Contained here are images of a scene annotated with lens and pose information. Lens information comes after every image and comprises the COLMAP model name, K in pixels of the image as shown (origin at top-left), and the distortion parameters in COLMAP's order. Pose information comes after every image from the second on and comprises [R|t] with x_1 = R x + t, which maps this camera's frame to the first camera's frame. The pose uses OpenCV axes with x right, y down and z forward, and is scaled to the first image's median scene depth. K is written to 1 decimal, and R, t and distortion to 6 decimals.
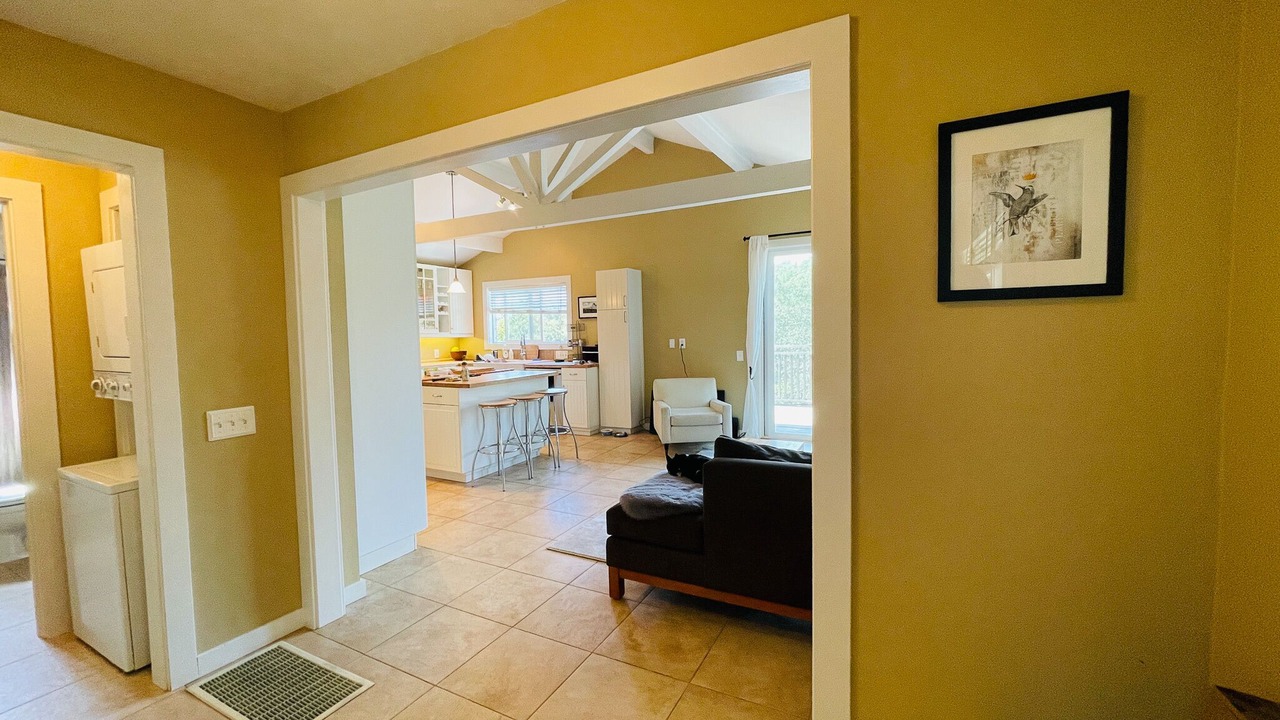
lens RADIAL K [[502.6, 0, 640.5], [0, 502.6, 355.0], [0, 0, 1]] dist [-0.010689, 0.000351]
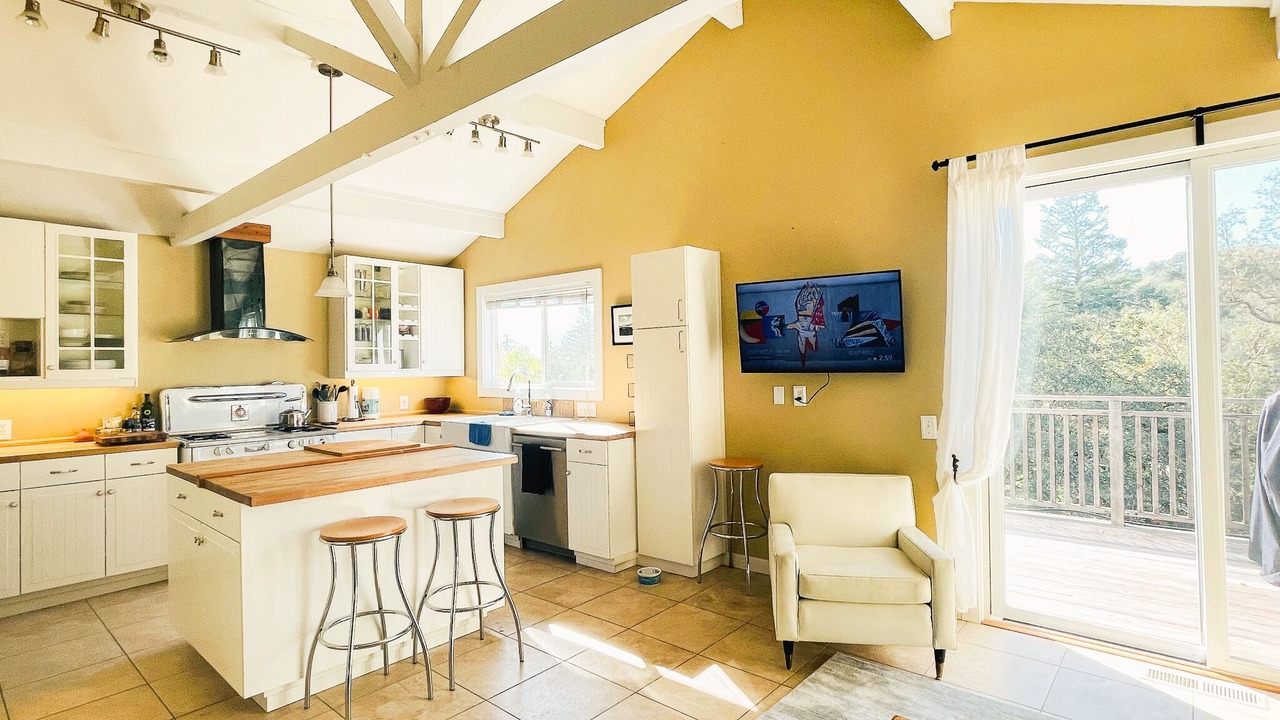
lens RADIAL K [[660.4, 0, 619.9], [0, 660.4, 349.9], [0, 0, 1]] dist [-0.011718, 0.005775]
pose [[0.971414, -0.000476, -0.237390, 0.055699], [-0.015364, 0.997775, -0.064871, -0.020126], [0.236892, 0.066664, 0.969246, 0.288759]]
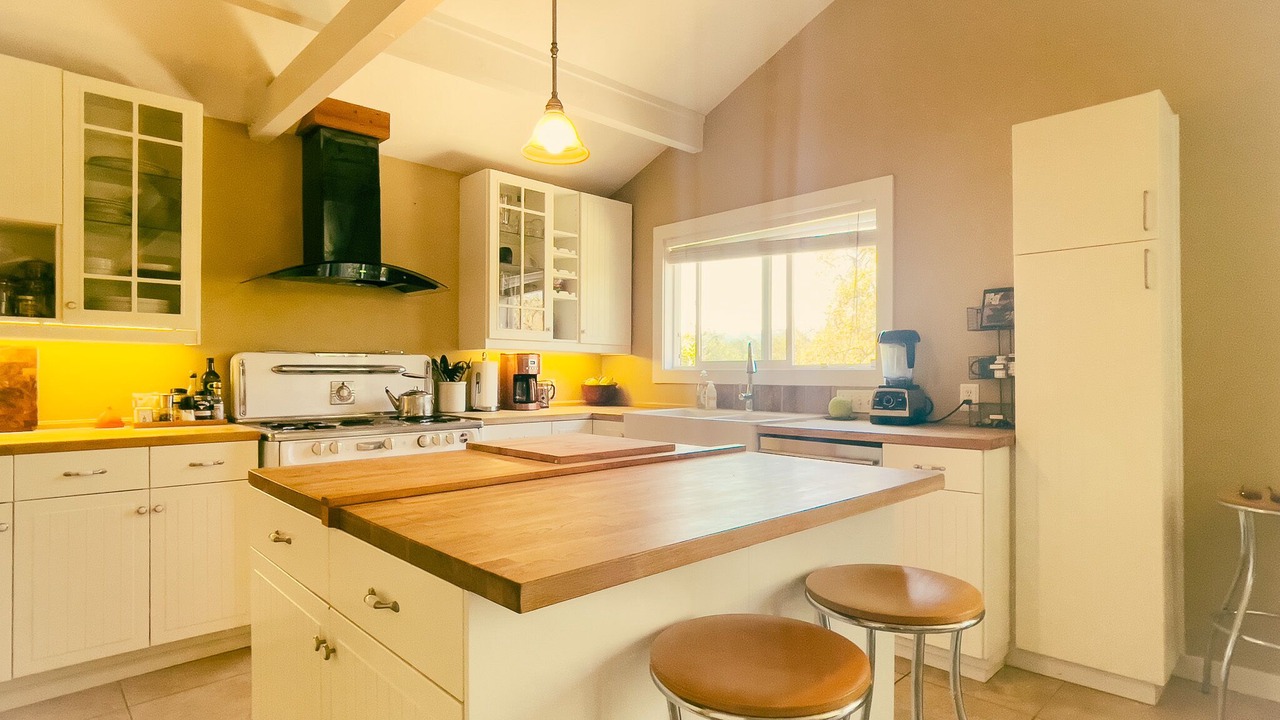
lens RADIAL K [[725.7, 0, 642.3], [0, 725.7, 360.1], [0, 0, 1]] dist [-0.023619, -0.005368]
pose [[0.947964, 0.019233, -0.317795, -0.135858], [-0.037822, 0.997908, -0.052429, 0.002921], [0.316122, 0.061721, 0.946709, 0.453326]]
